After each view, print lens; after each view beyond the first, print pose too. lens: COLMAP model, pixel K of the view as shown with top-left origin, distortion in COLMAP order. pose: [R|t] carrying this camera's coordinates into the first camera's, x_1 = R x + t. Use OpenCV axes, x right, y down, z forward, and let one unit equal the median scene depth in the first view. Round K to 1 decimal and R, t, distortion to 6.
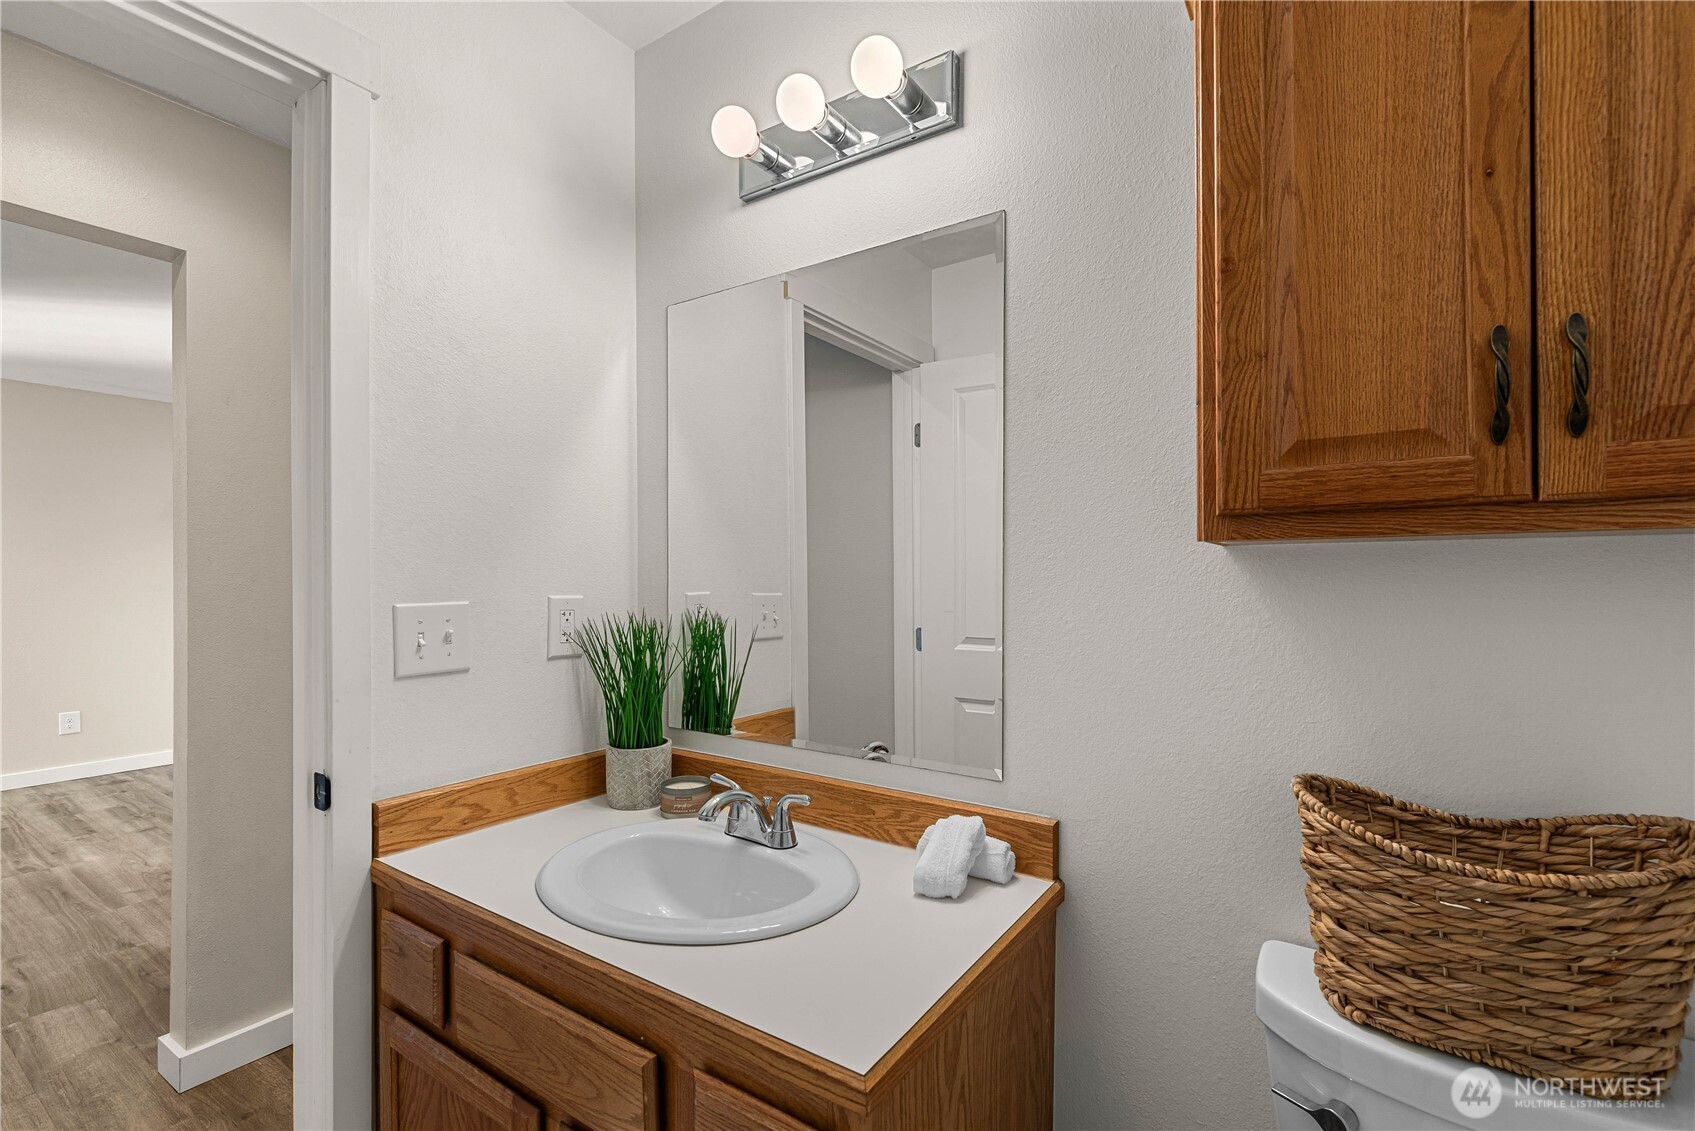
lens RADIAL K [[734.3, 0, 848.7], [0, 734.3, 573.8], [0, 0, 1]] dist [0.004482, -0.000650]
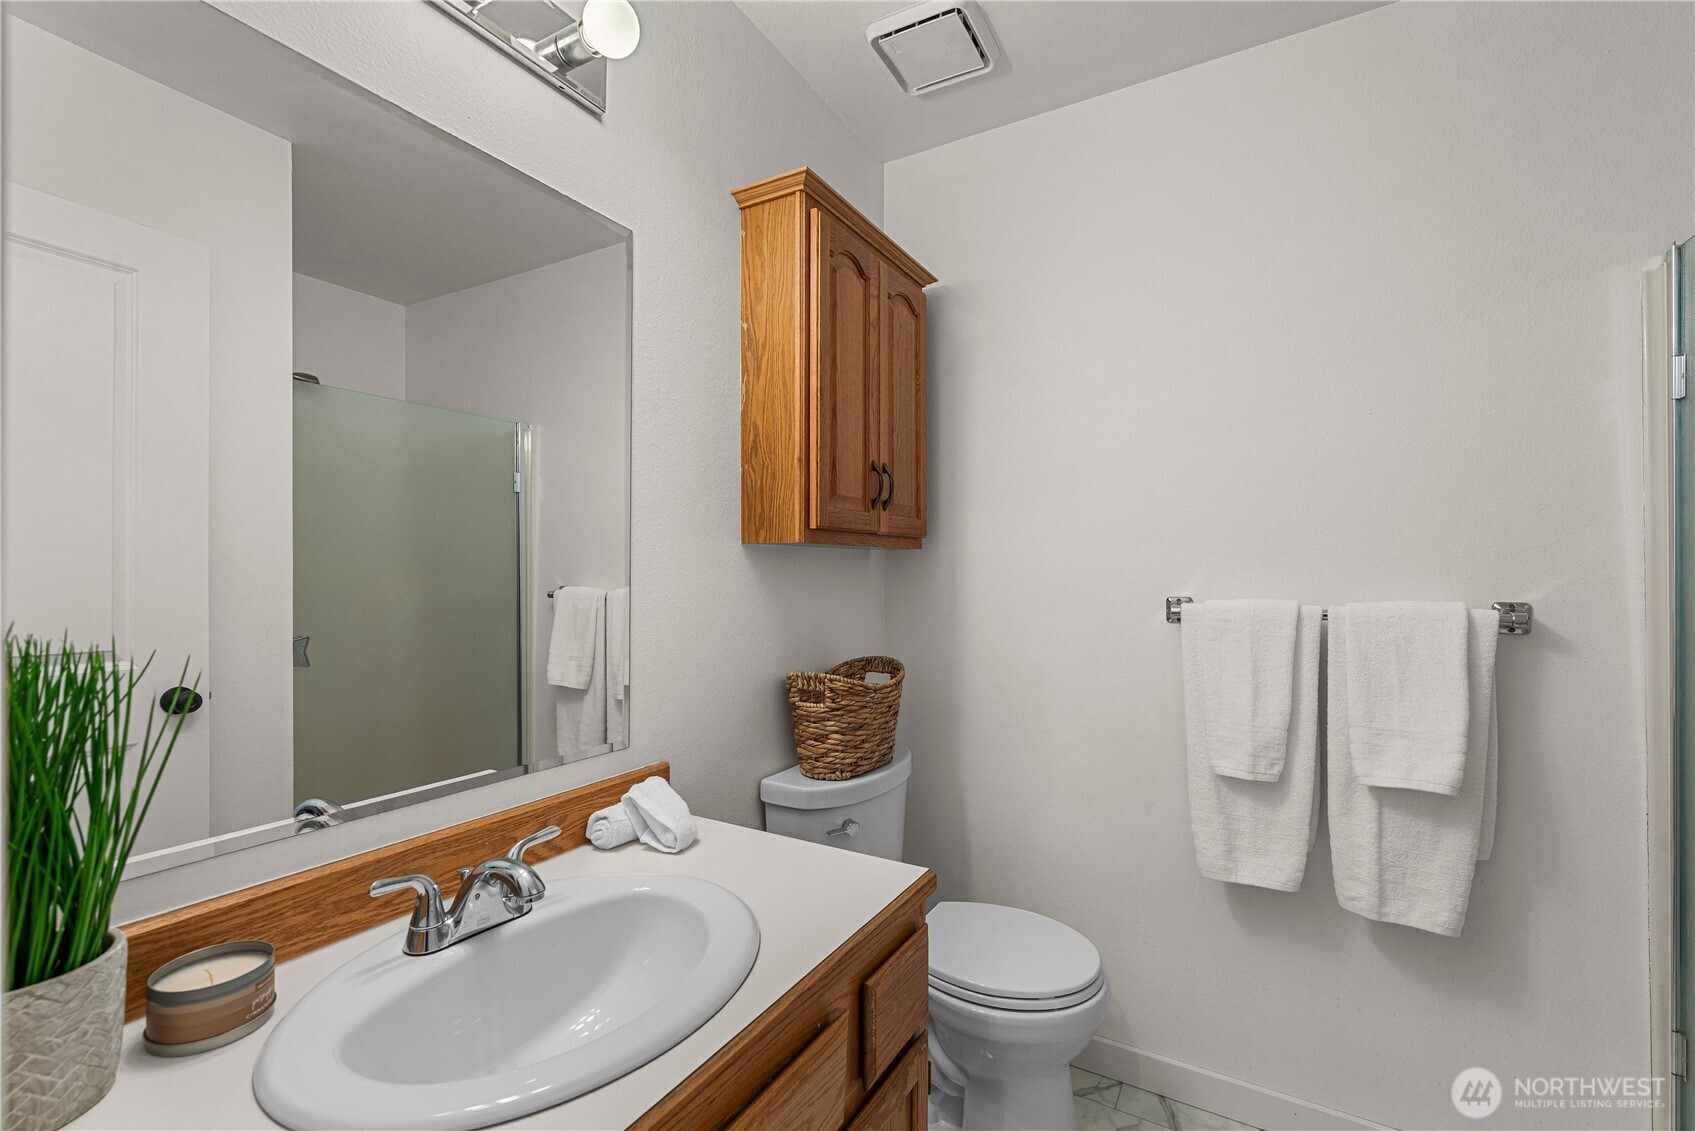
lens RADIAL K [[734.3, 0, 855.7], [0, 734.3, 566.4], [0, 0, 1]] dist [0.004482, -0.000650]
pose [[-0.054900, 0.007008, 0.998467, -1.099228], [-0.005107, 0.999960, -0.007299, 0.020503], [-0.998479, -0.005500, -0.054862, 0.868884]]
